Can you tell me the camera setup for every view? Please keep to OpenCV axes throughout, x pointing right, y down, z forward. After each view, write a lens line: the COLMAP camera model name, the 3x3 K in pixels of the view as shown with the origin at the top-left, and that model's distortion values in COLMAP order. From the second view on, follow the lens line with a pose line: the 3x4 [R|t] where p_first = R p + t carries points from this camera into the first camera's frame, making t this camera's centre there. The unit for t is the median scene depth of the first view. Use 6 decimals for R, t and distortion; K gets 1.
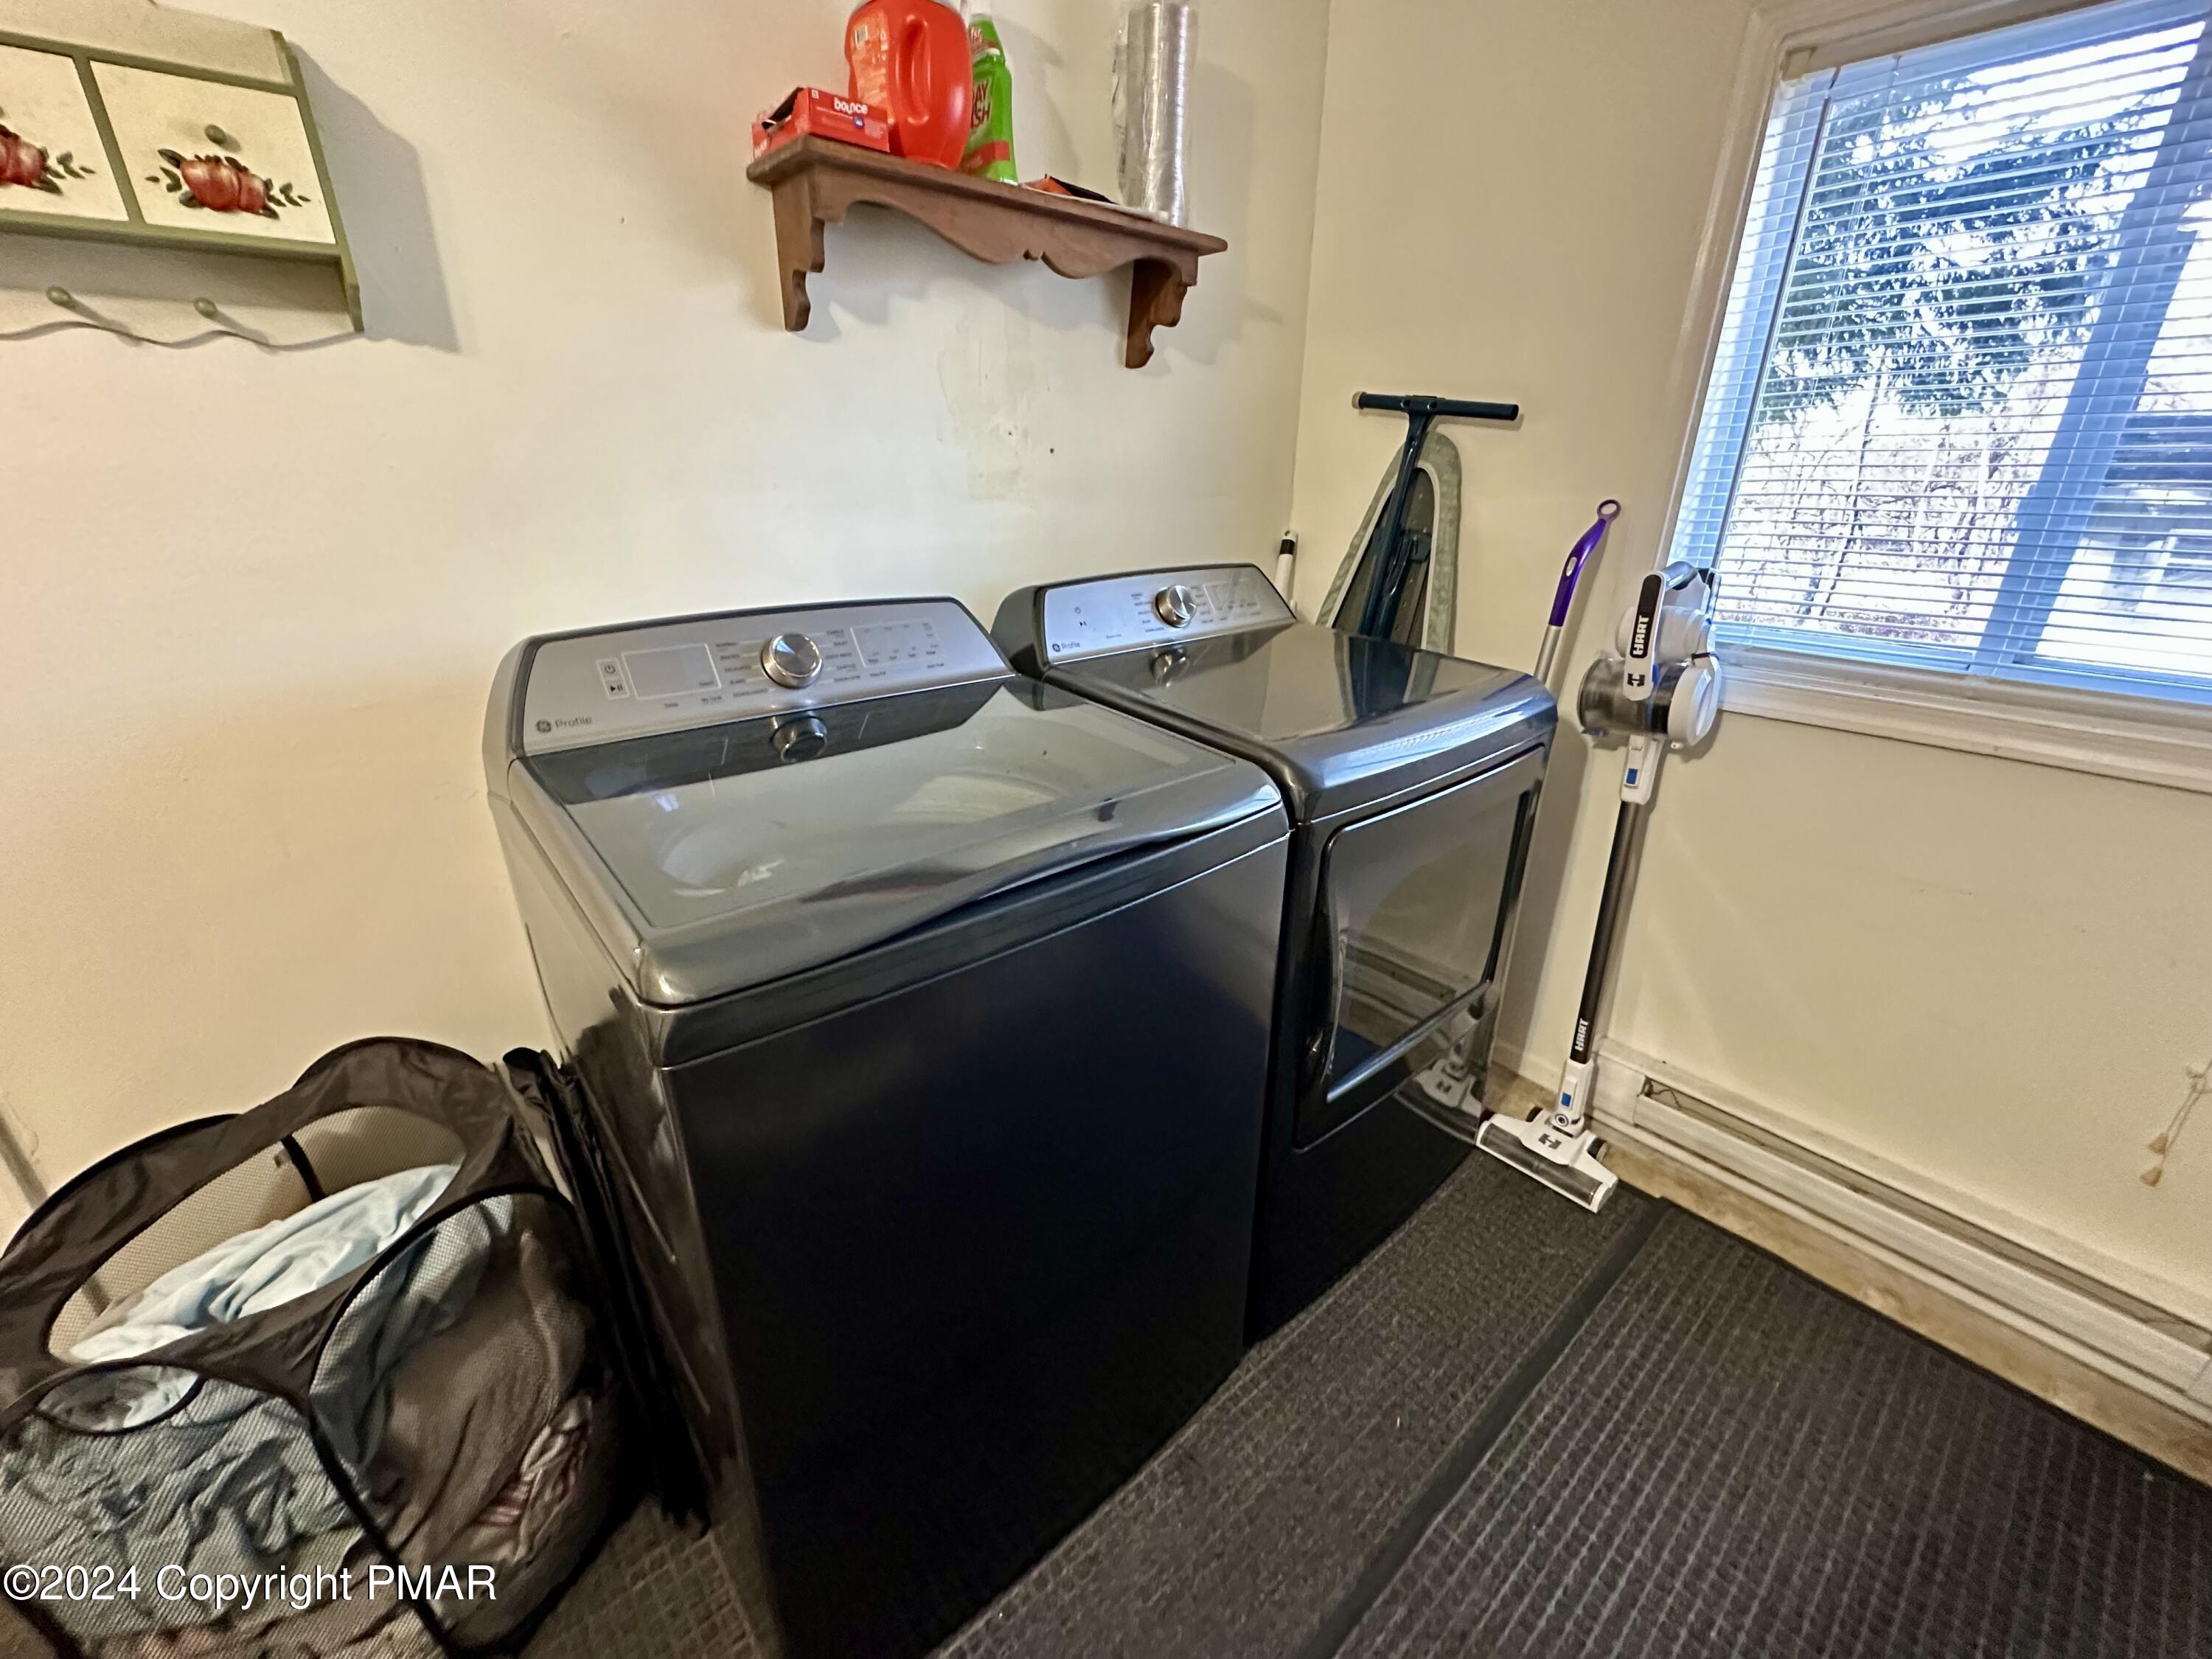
lens RADIAL K [[896.9, 0, 1110.3], [0, 896.9, 839.2], [0, 0, 1]] dist [-0.003867, 0.001008]
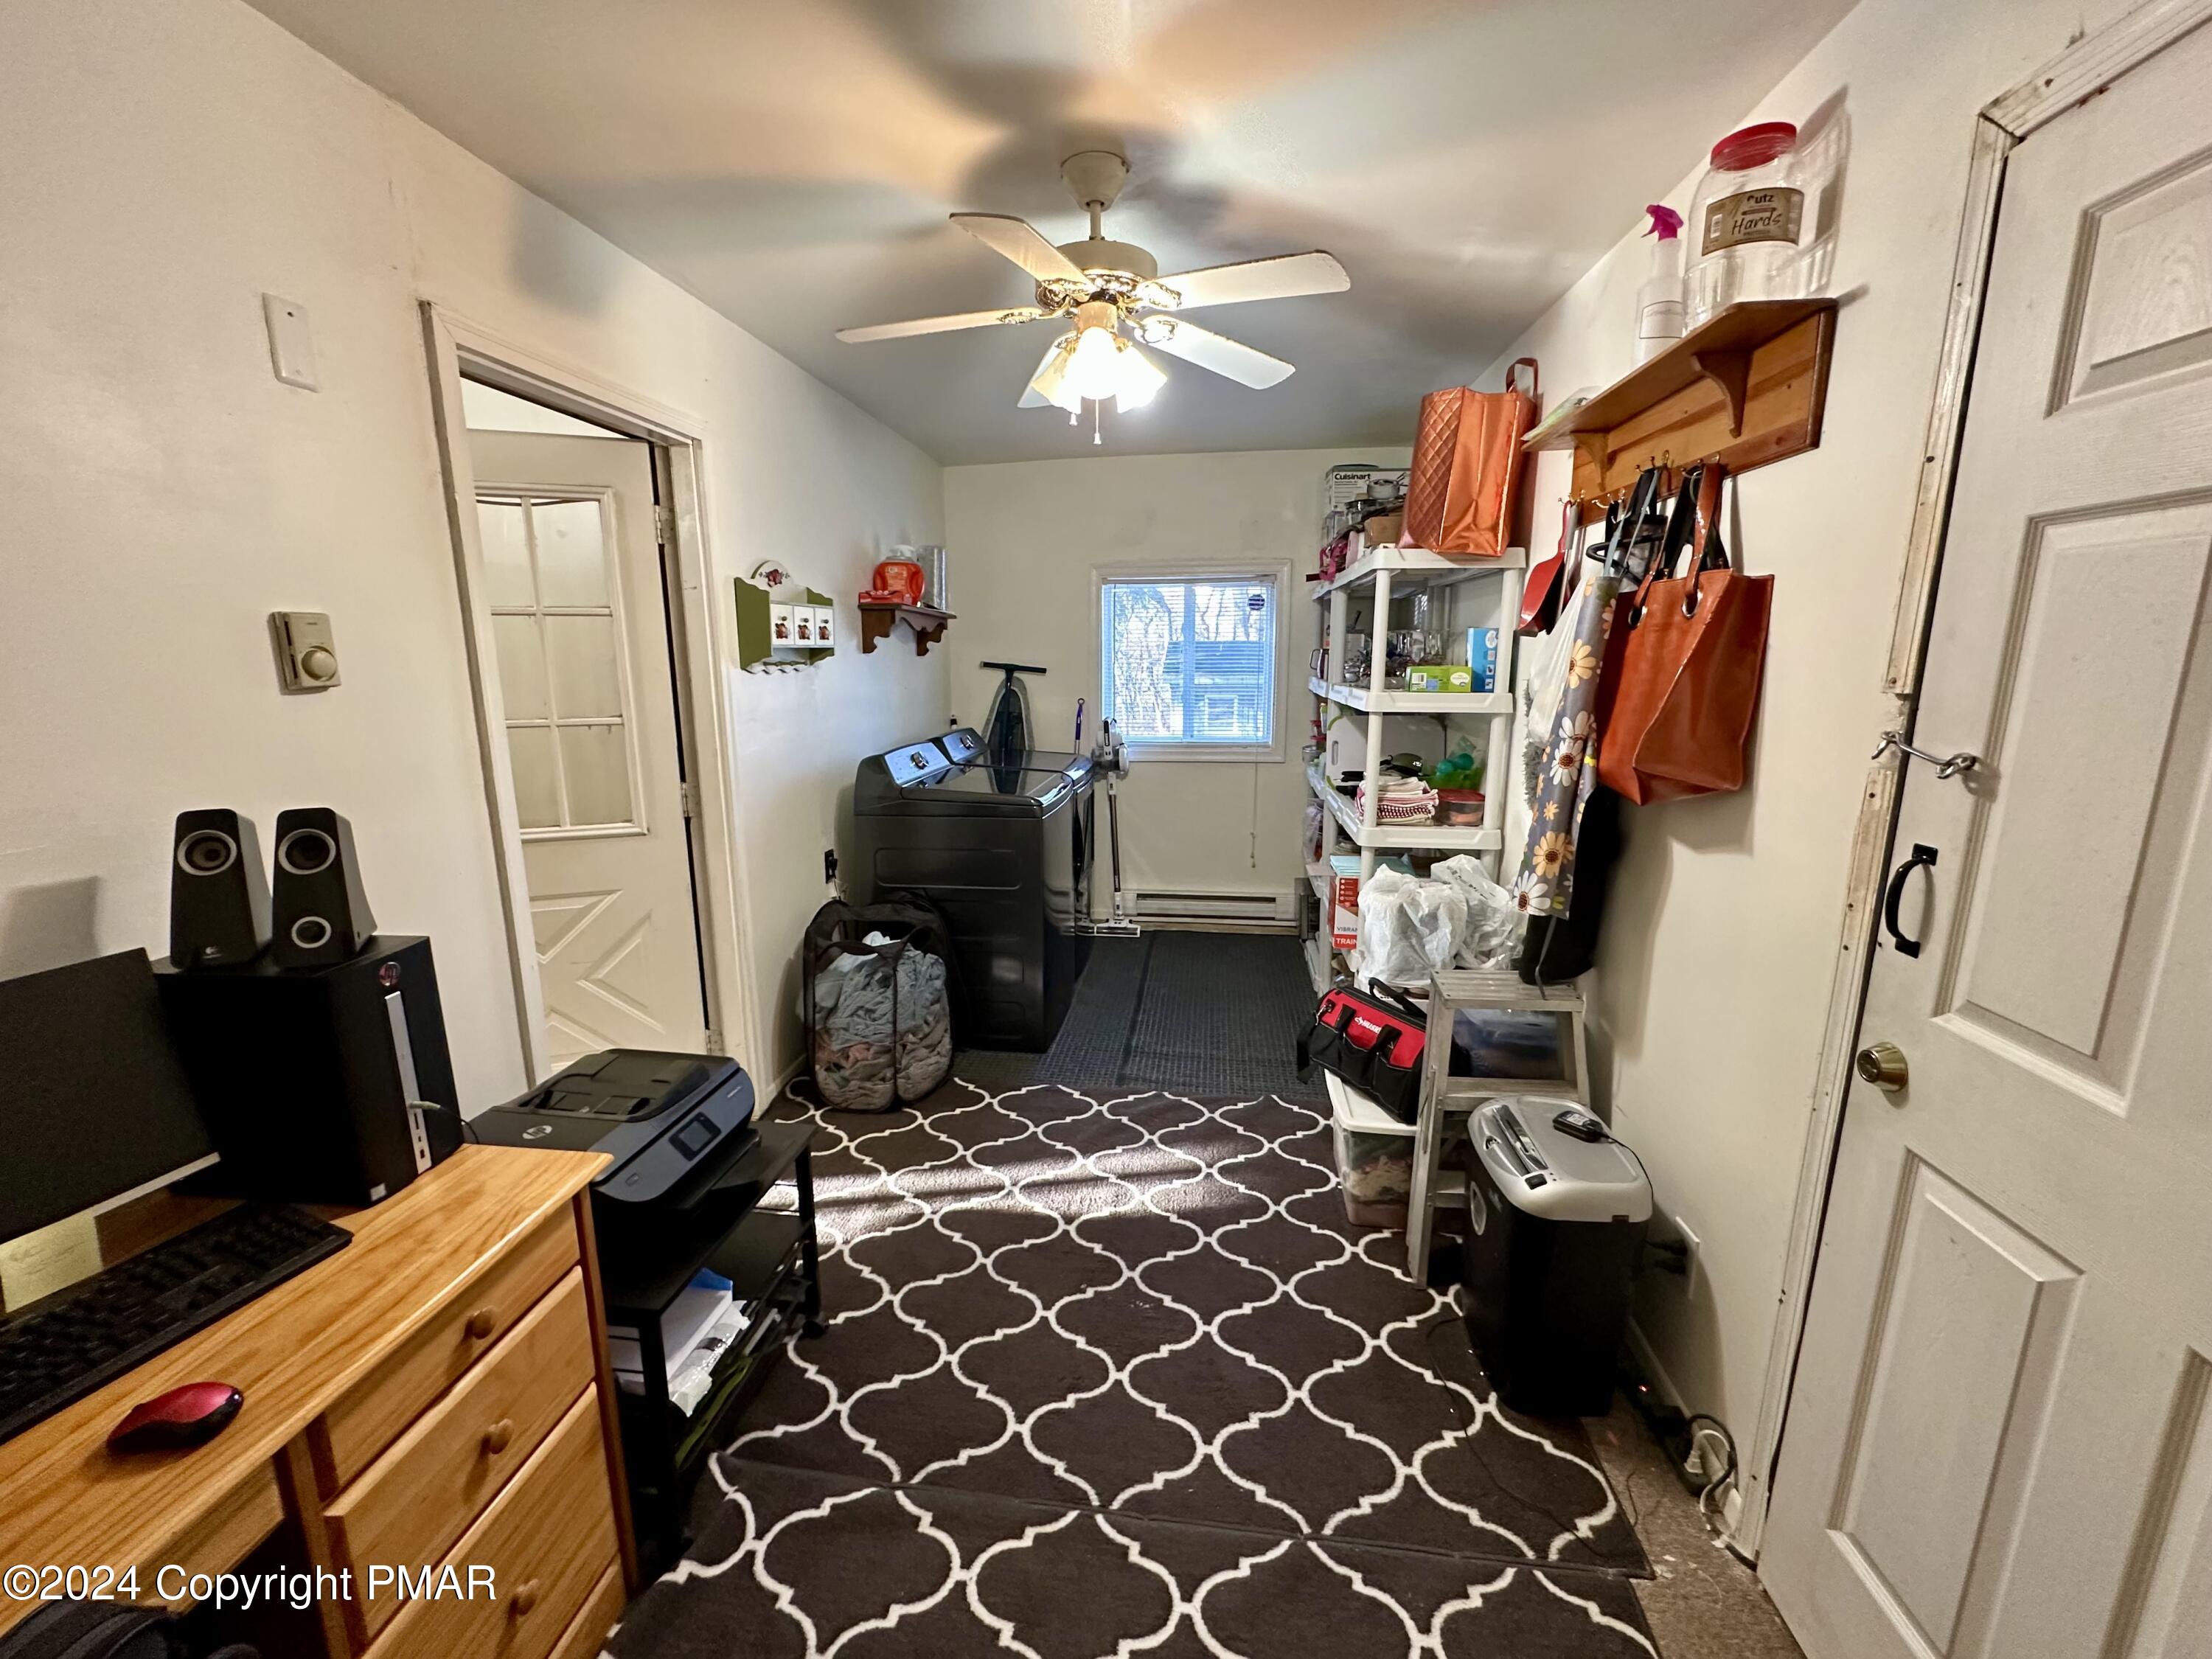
lens RADIAL K [[896.9, 0, 1103.1], [0, 896.9, 832.3], [0, 0, 1]] dist [-0.003867, 0.001008]
pose [[0.740151, -0.134870, 0.658776, -1.307416], [0.258592, 0.961431, -0.093703, 0.321373], [-0.620730, 0.239709, 0.746481, -1.079990]]
